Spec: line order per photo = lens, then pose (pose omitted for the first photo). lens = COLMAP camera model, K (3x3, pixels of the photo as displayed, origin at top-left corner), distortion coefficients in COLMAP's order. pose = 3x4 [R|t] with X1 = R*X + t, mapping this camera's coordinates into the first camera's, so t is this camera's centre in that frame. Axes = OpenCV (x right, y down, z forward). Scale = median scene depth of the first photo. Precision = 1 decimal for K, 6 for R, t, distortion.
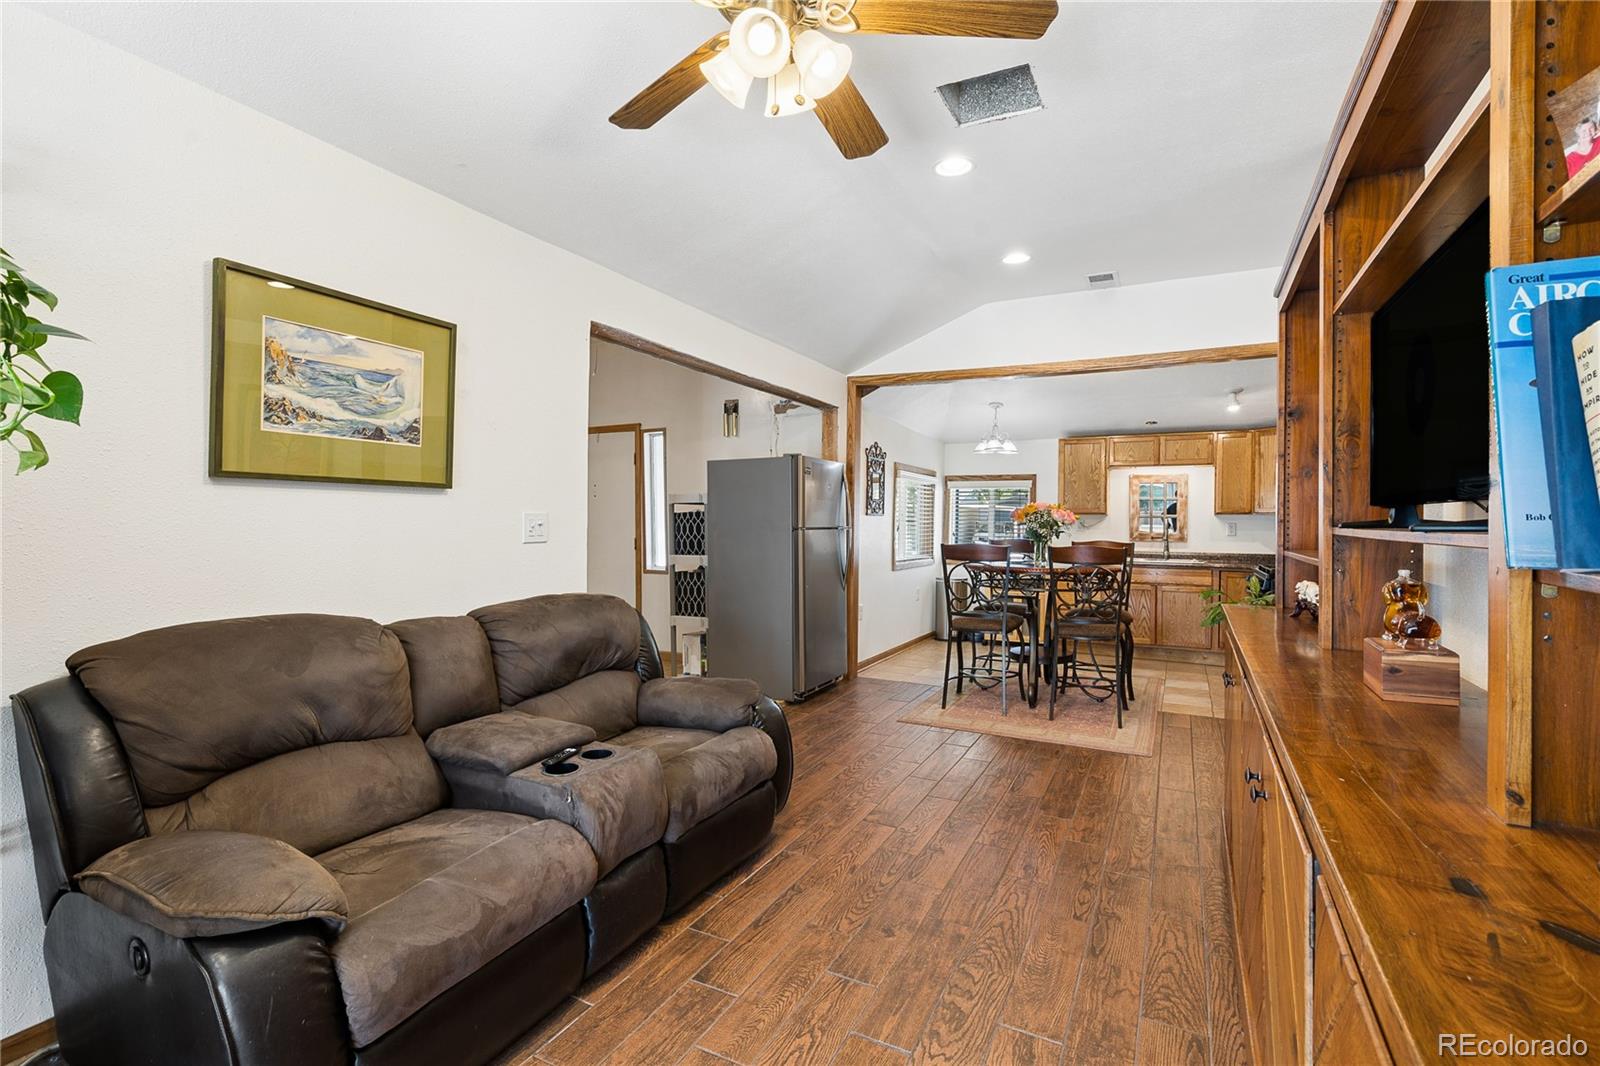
lens RADIAL K [[744.1, 0, 795.9], [0, 744.1, 519.4], [0, 0, 1]] dist [-0.000322, 0.000397]
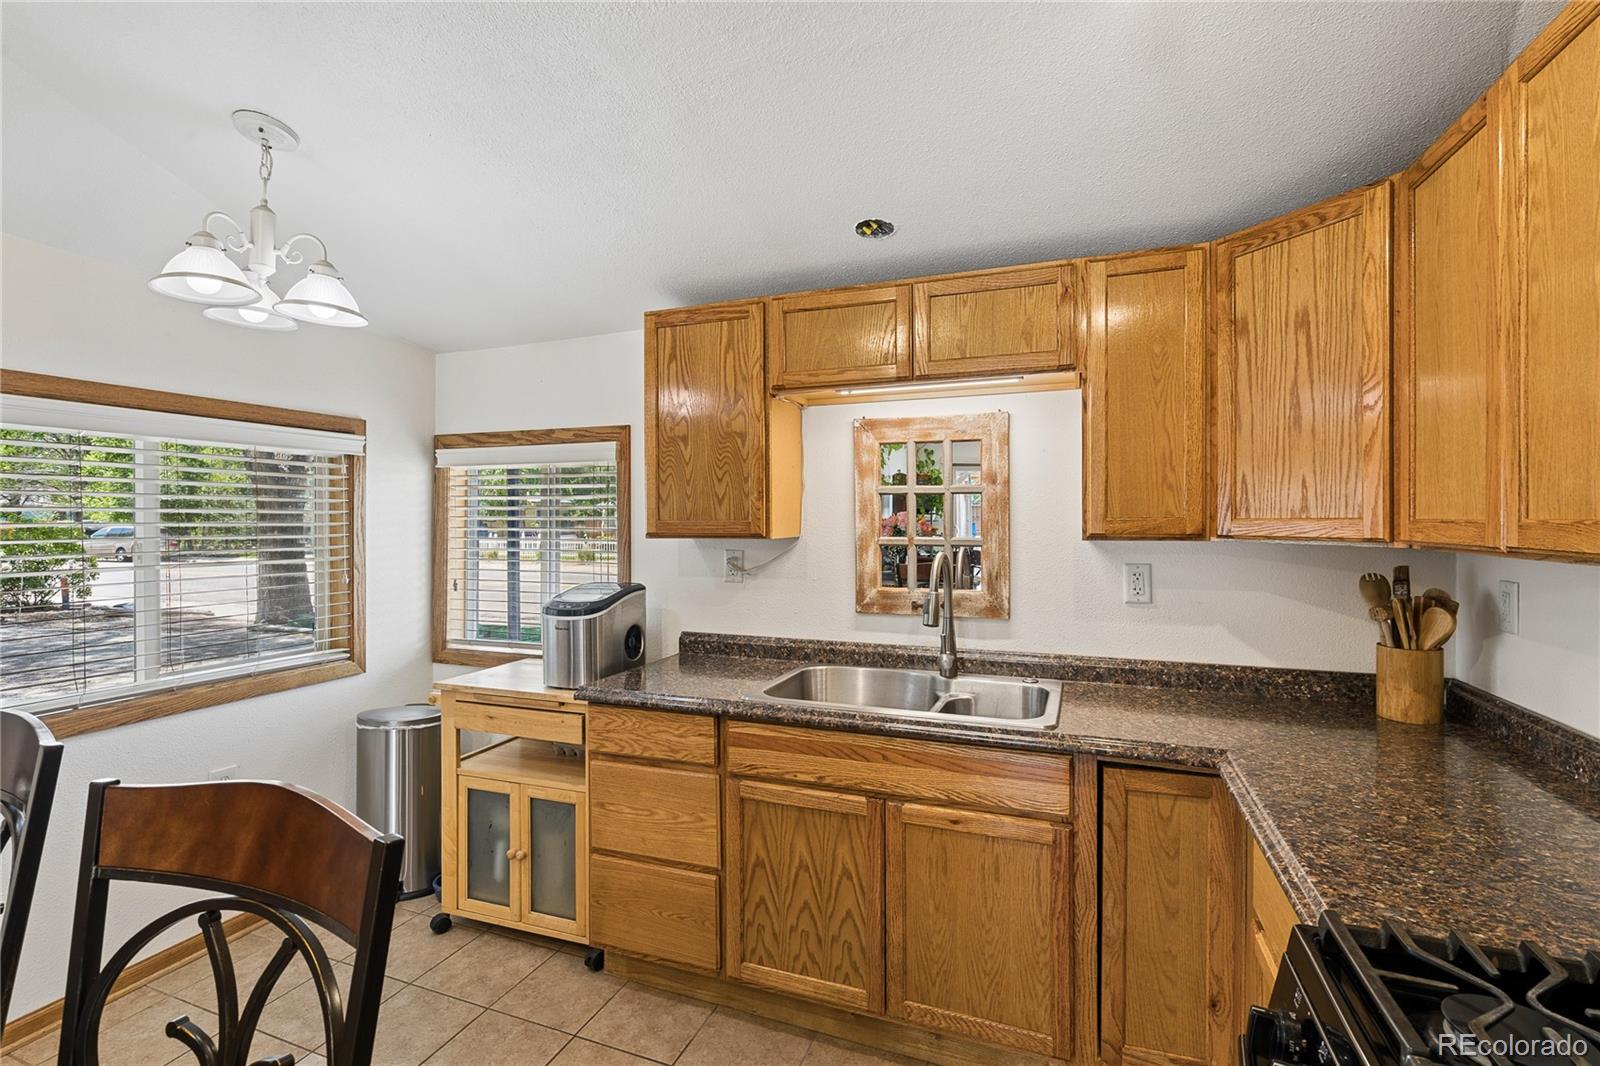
lens RADIAL K [[744.1, 0, 795.9], [0, 744.1, 519.4], [0, 0, 1]] dist [-0.000322, 0.000397]
pose [[0.994156, -0.012874, 0.107178, 0.595605], [0.012180, 0.999900, 0.007131, -0.026321], [-0.107259, -0.005784, 0.994214, 1.025086]]
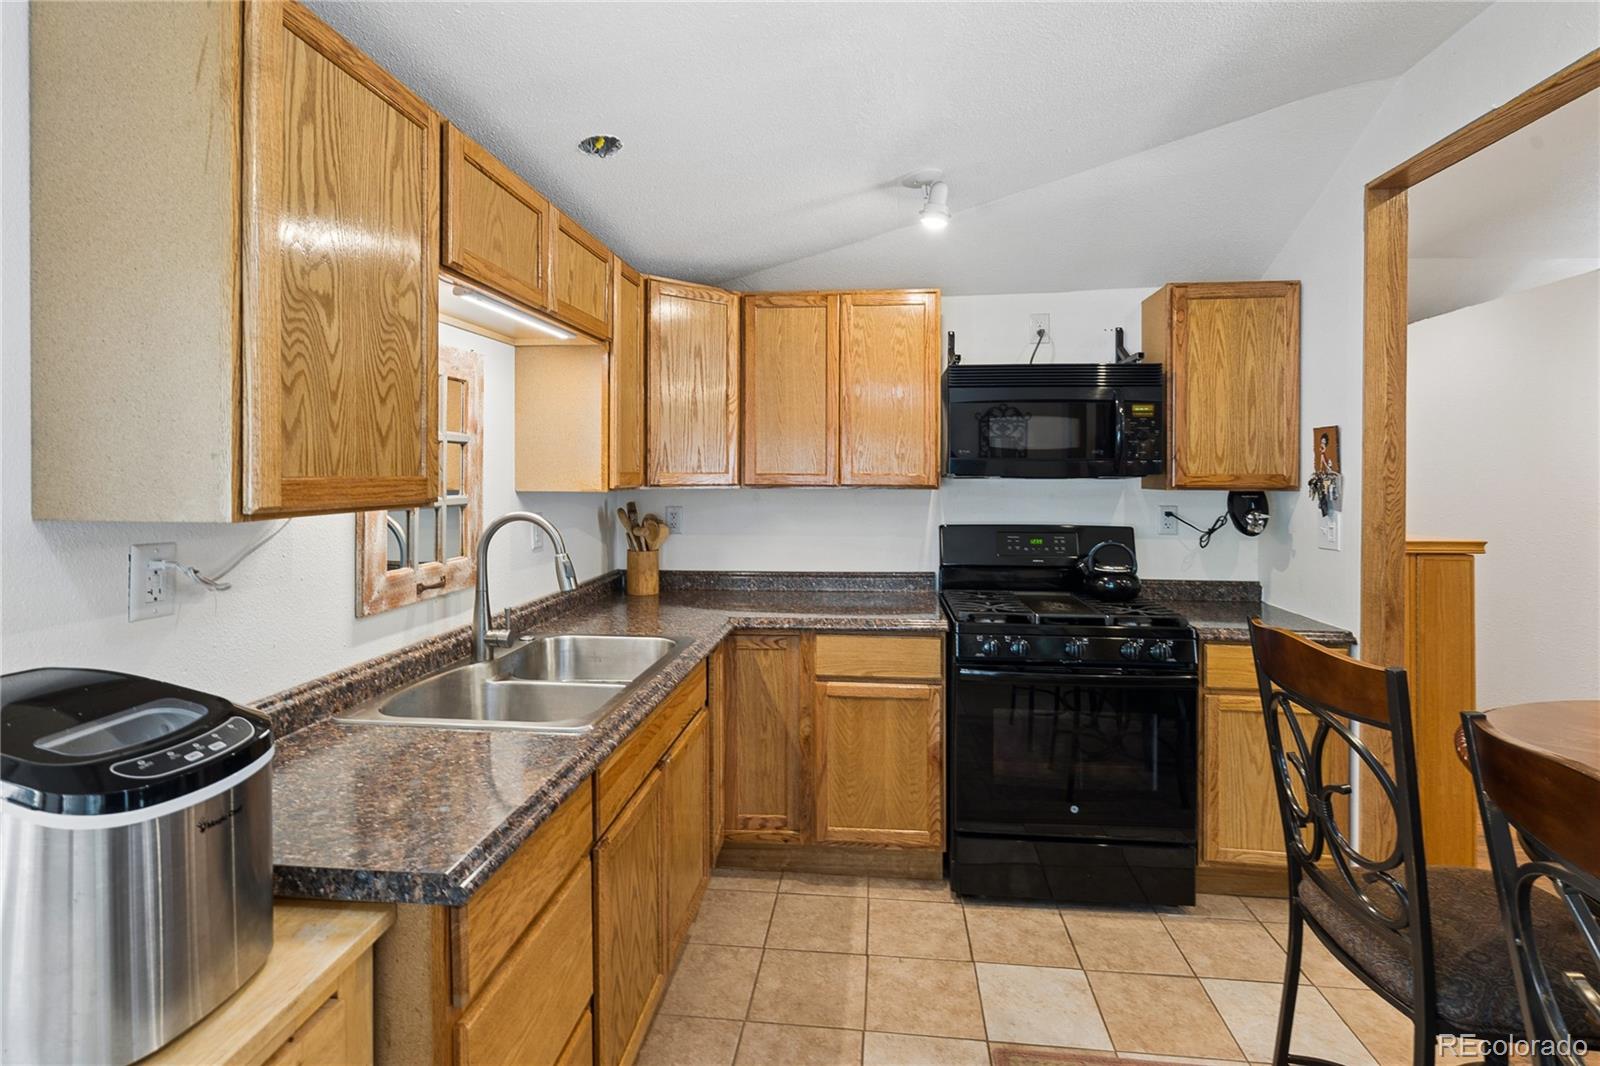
lens RADIAL K [[759.4, 0, 804.6], [0, 759.4, 470.7], [0, 0, 1]] dist [0.000160, 0.000916]
pose [[-0.365757, -0.010415, 0.930652, 0.293667], [-0.009195, 0.999929, 0.007577, -0.028094], [-0.930665, -0.005786, -0.365827, 1.484249]]
